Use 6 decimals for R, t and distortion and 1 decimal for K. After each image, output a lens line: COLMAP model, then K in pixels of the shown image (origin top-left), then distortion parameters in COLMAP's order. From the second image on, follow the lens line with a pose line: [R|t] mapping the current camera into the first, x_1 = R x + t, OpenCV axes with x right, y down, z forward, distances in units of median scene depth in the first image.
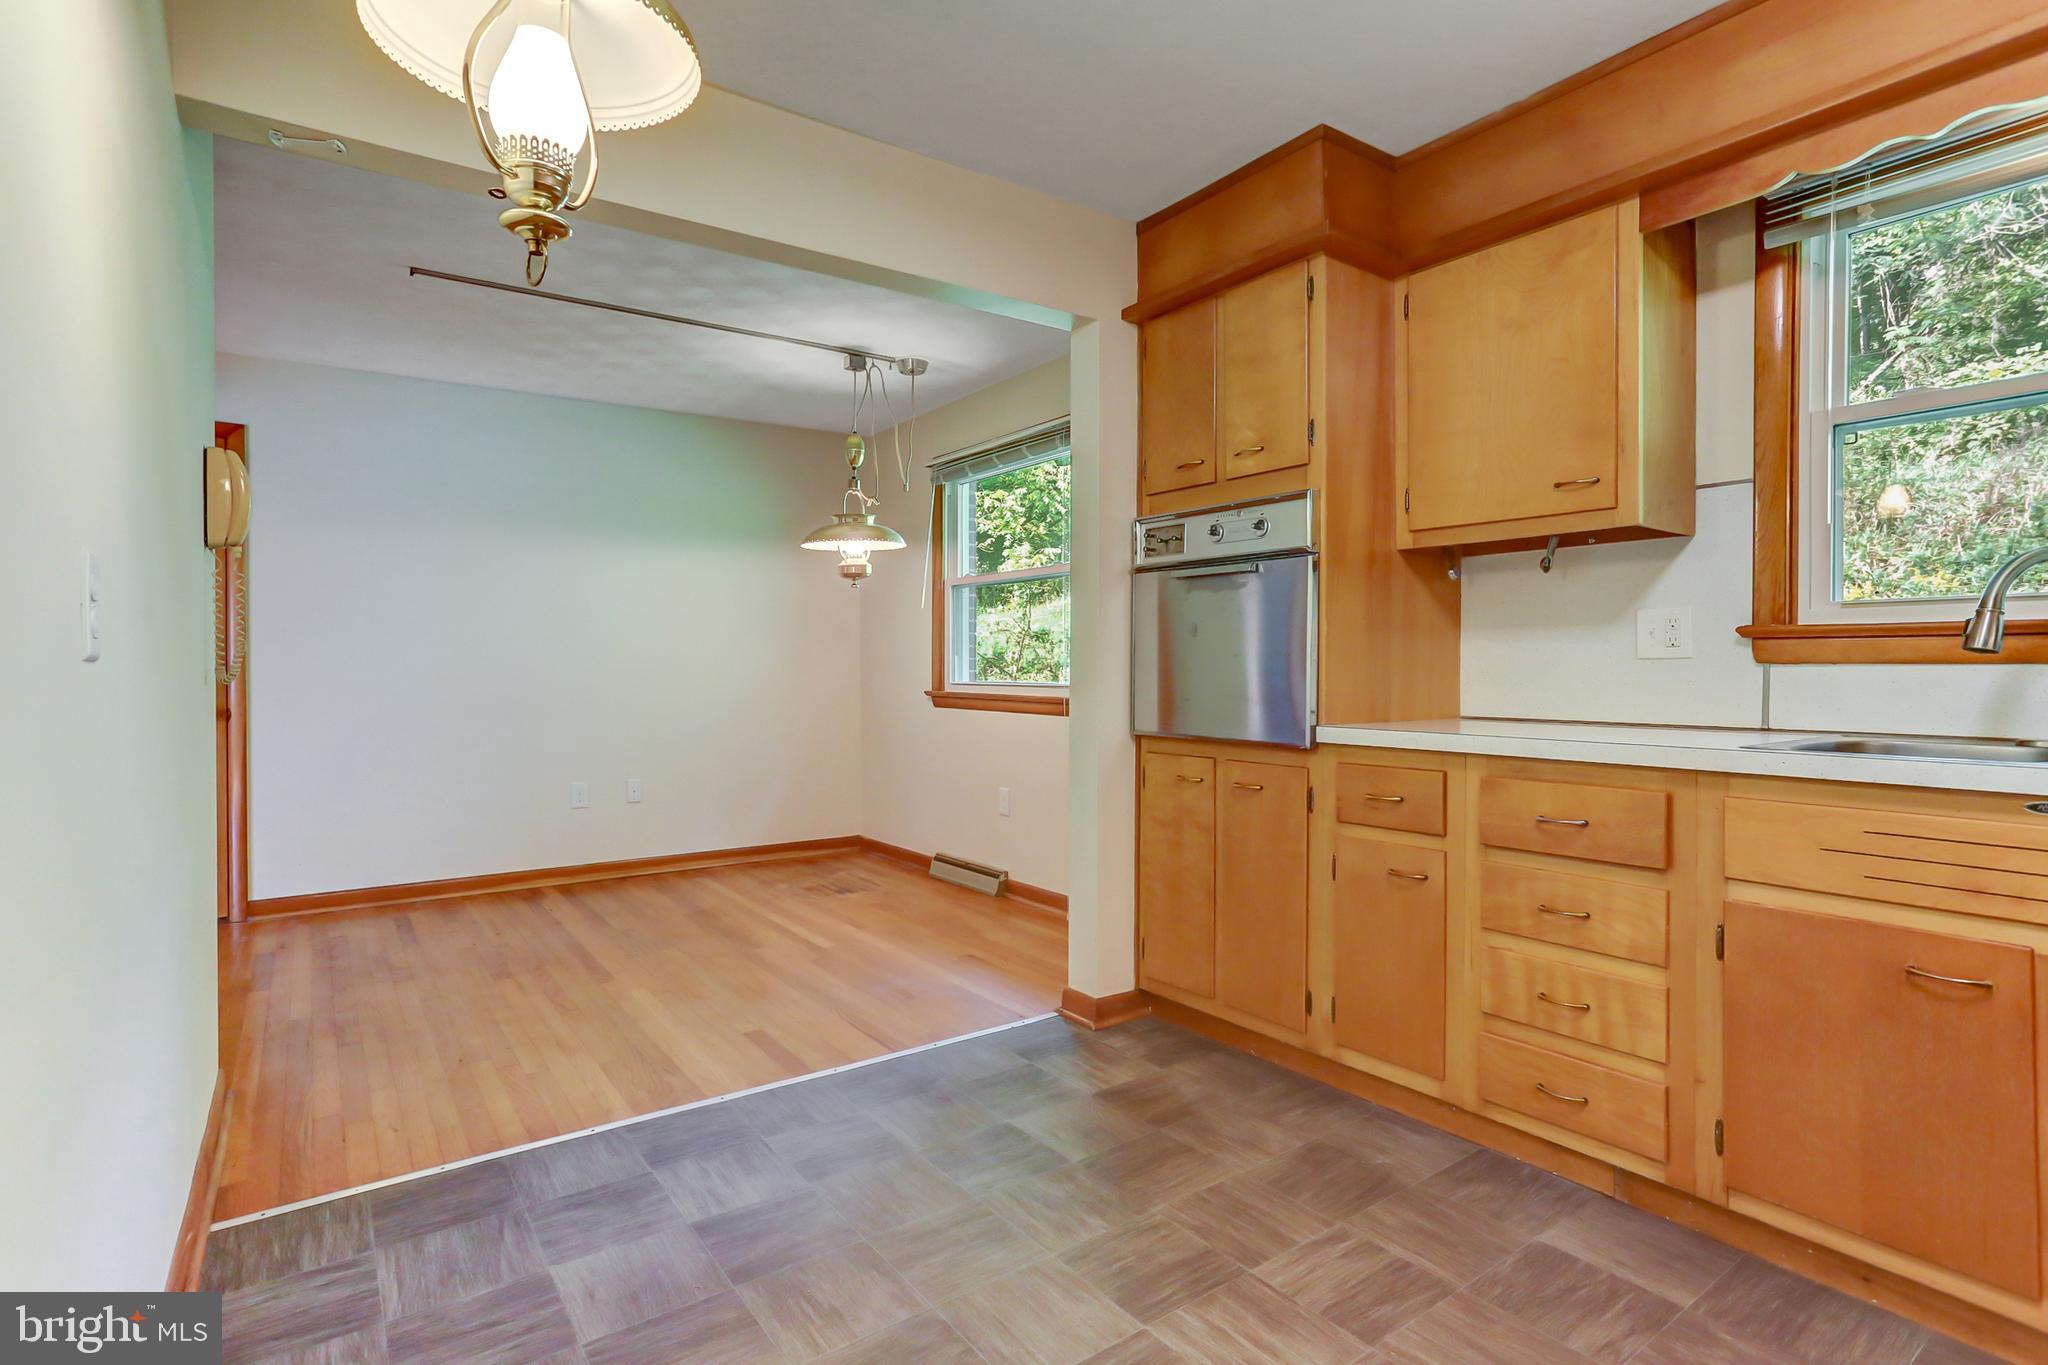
lens RADIAL K [[1020.4, 0, 1011.9], [0, 1020.4, 681.7], [0, 0, 1]] dist [-0.047194, 0.029834]
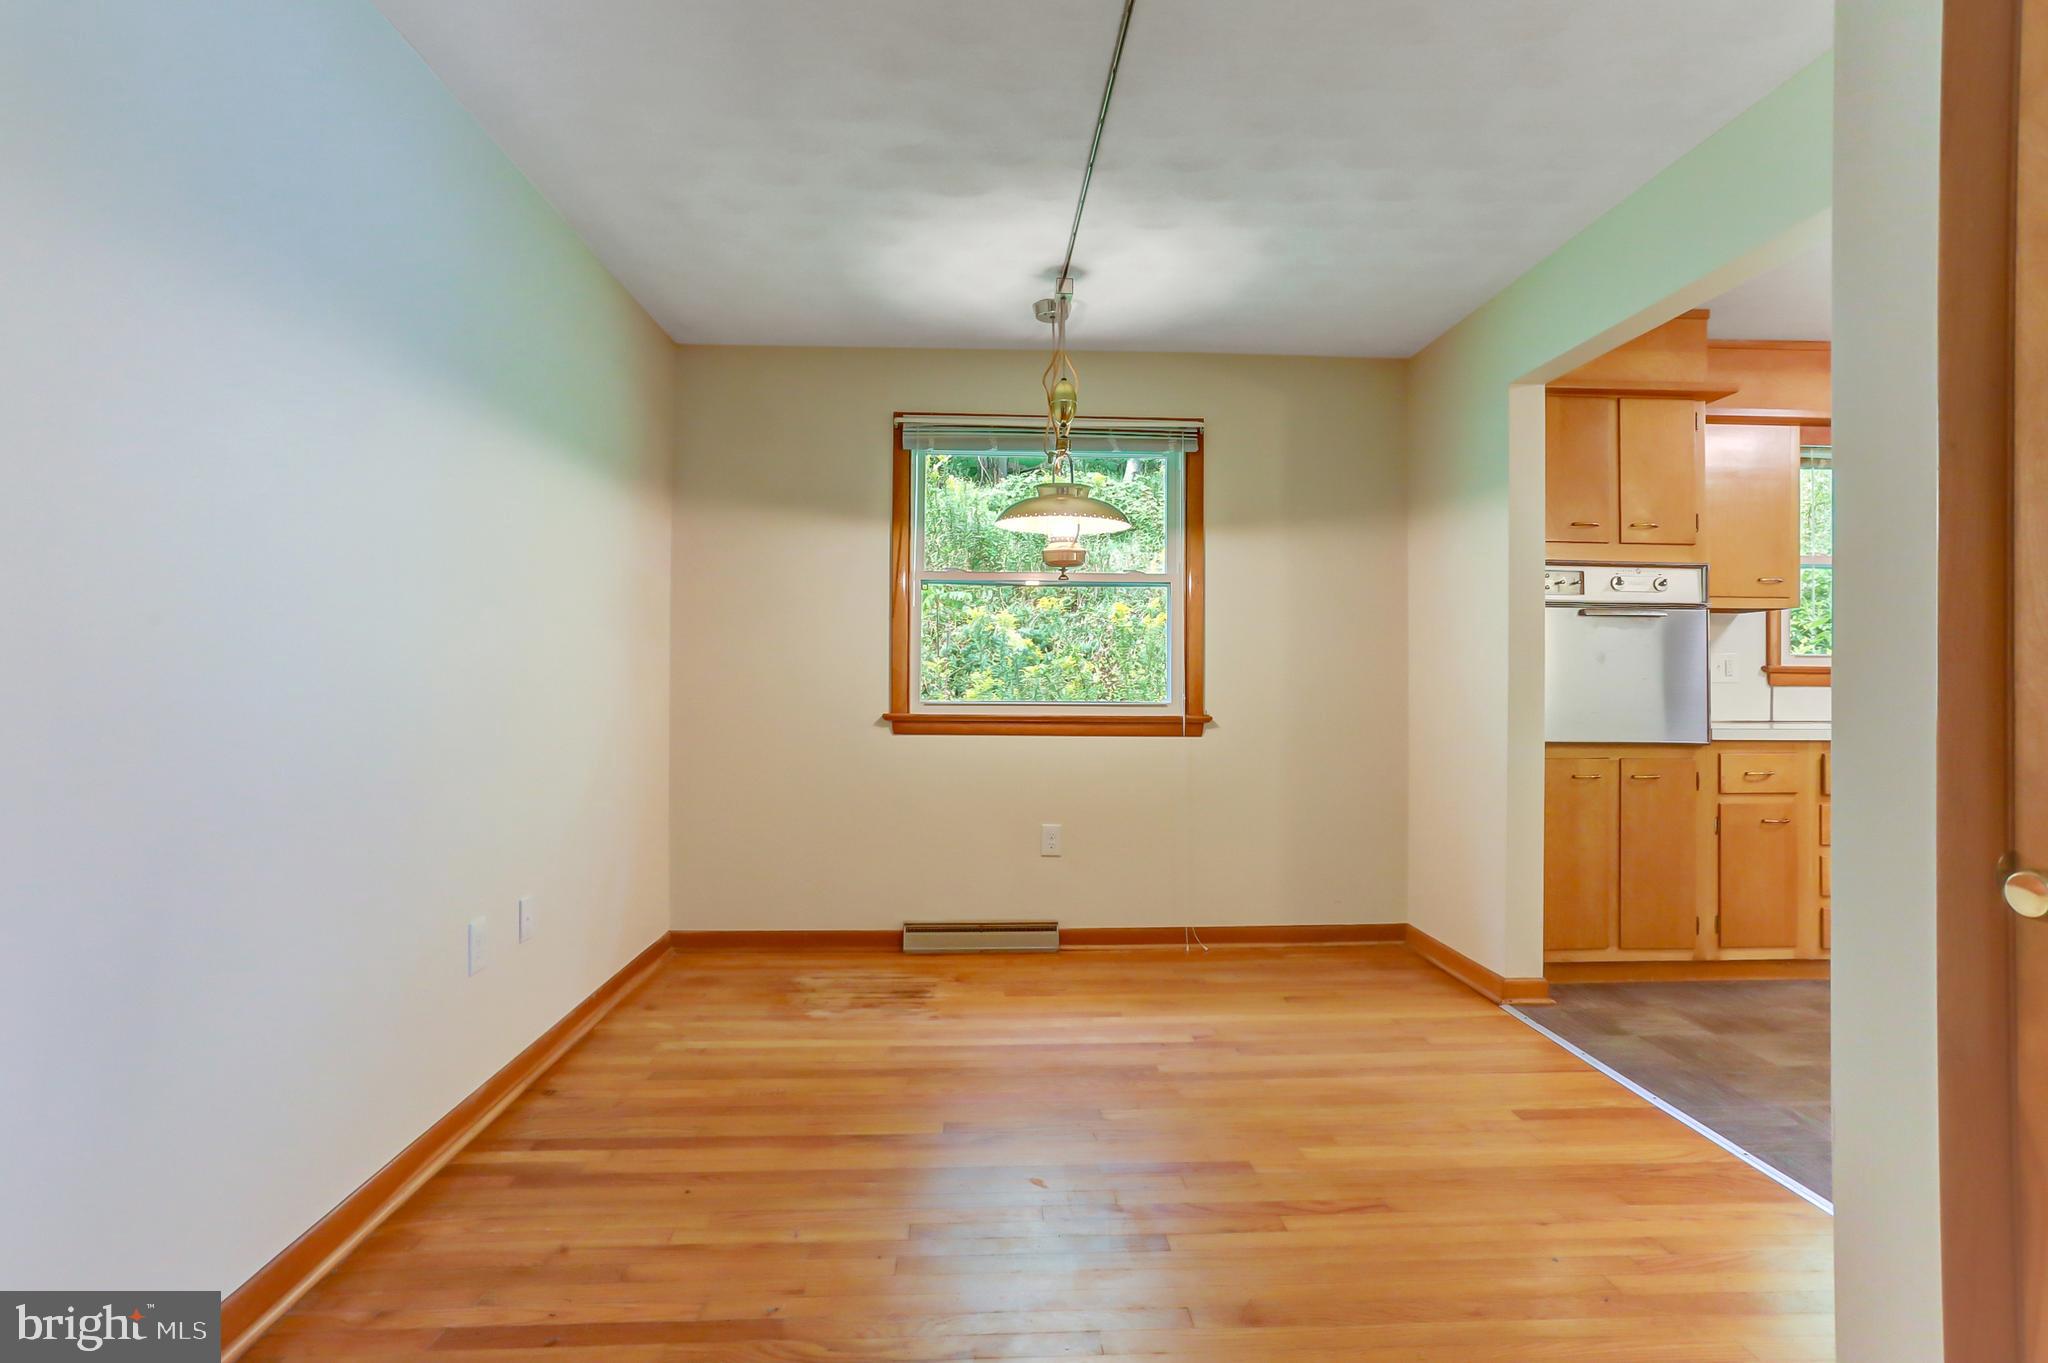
lens RADIAL K [[1020.4, 0, 1011.9], [0, 1020.4, 680.7], [0, 0, 1]] dist [-0.047194, 0.029834]
pose [[0.537758, 0.003942, 0.843090, -1.377634], [0.005626, 0.999950, -0.008264, -0.018111], [-0.843080, 0.009187, 0.537709, 1.033780]]
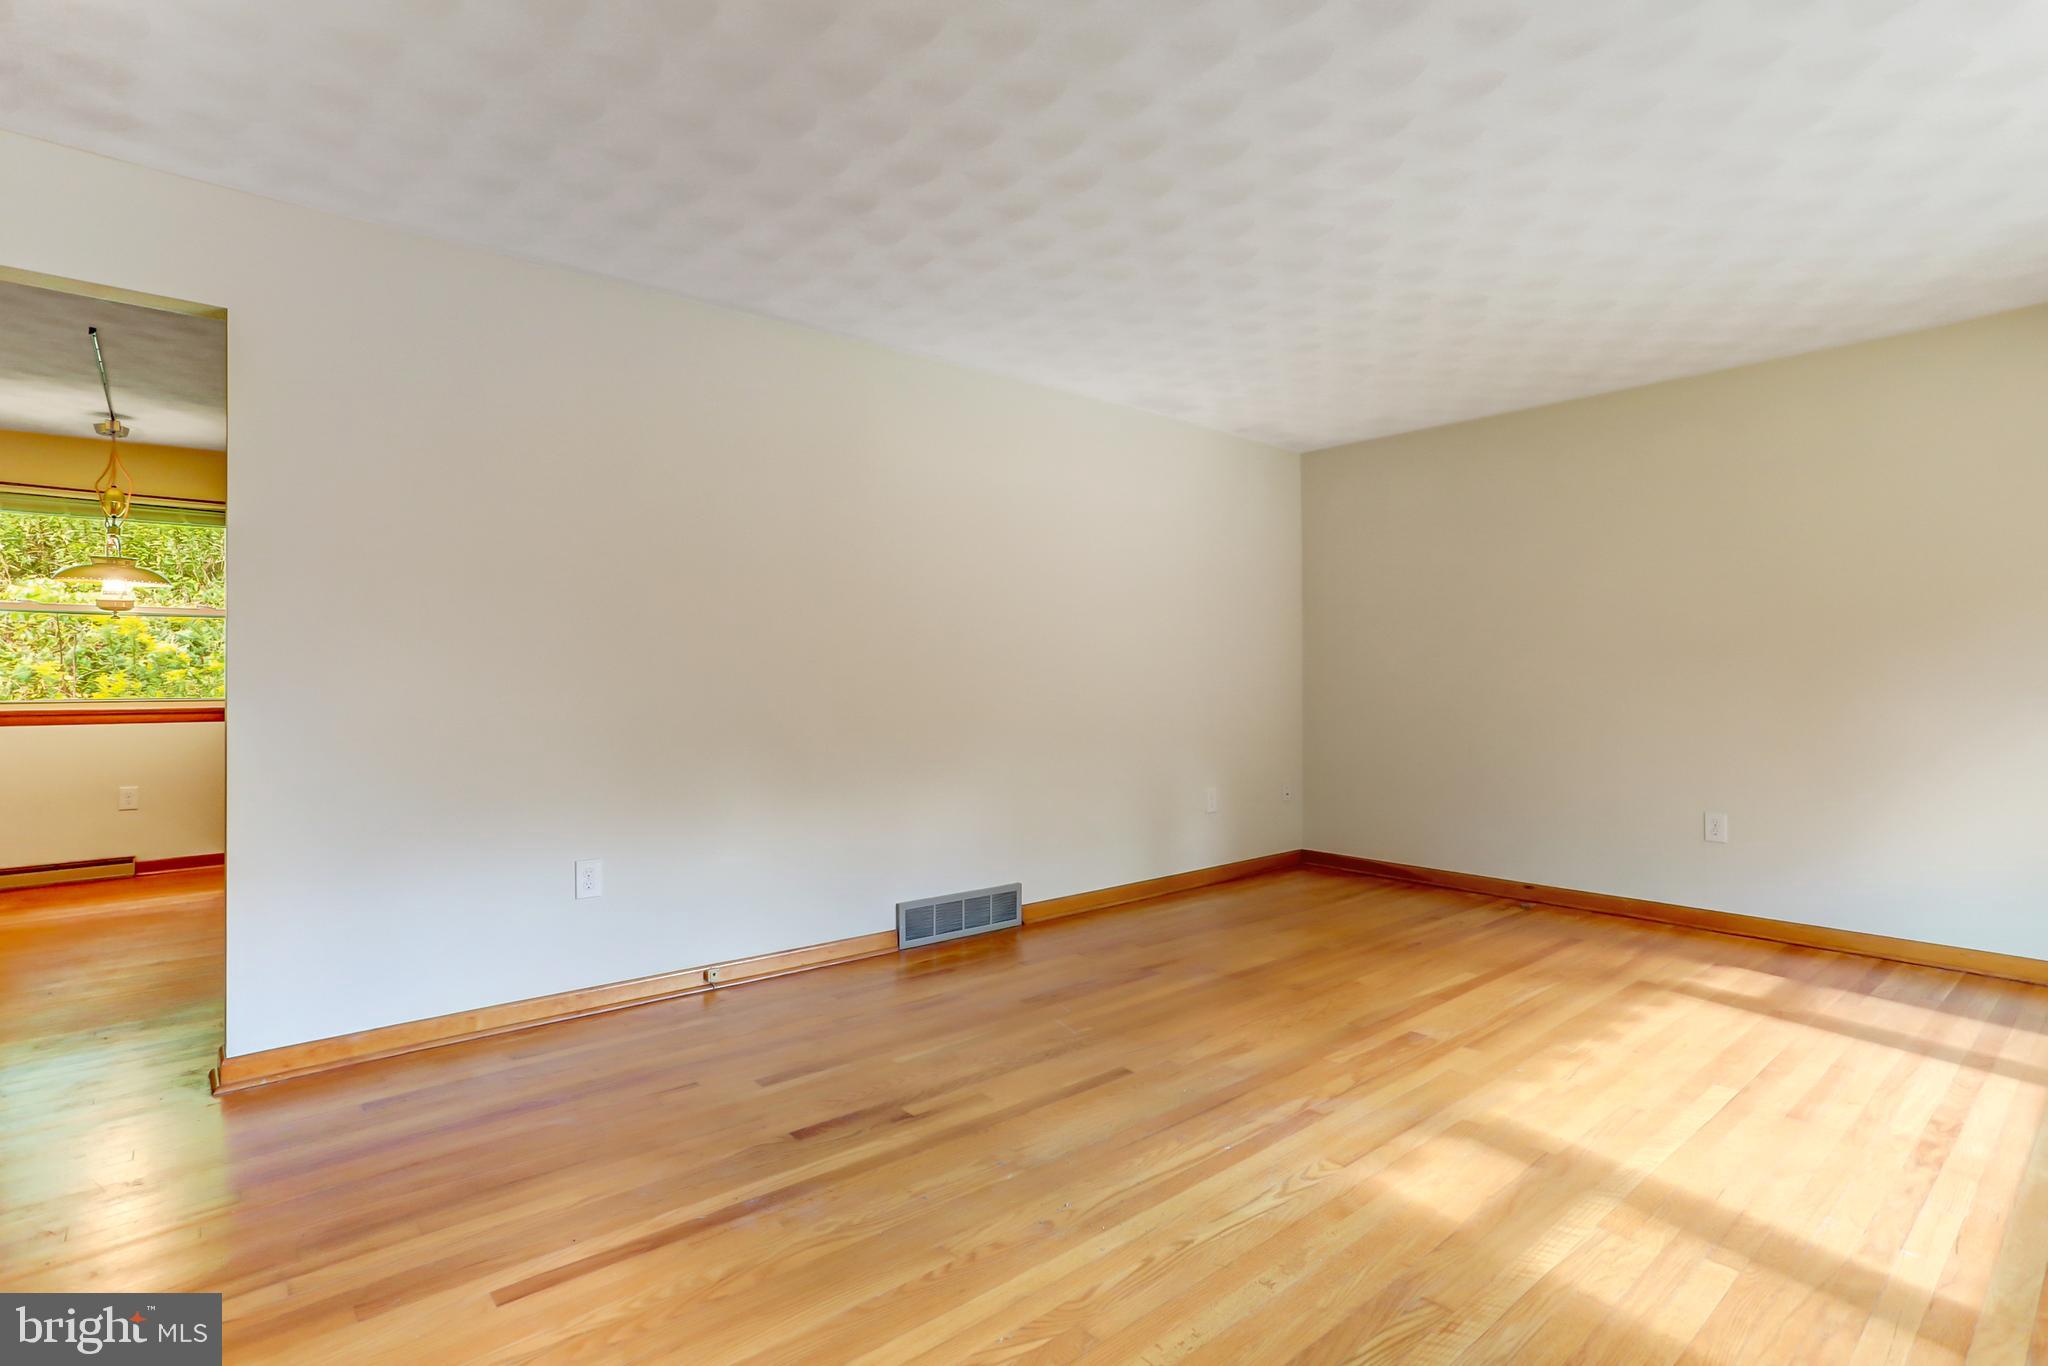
lens RADIAL K [[992.2, 0, 1024.0], [0, 992.2, 683.0], [0, 0, 1]] dist [-0.045067, 0.027319]
pose [[-0.105794, -0.004336, 0.994379, -2.339066], [0.016529, 0.999845, 0.006119, -0.015148], [-0.994251, 0.017083, -0.105706, 0.100203]]
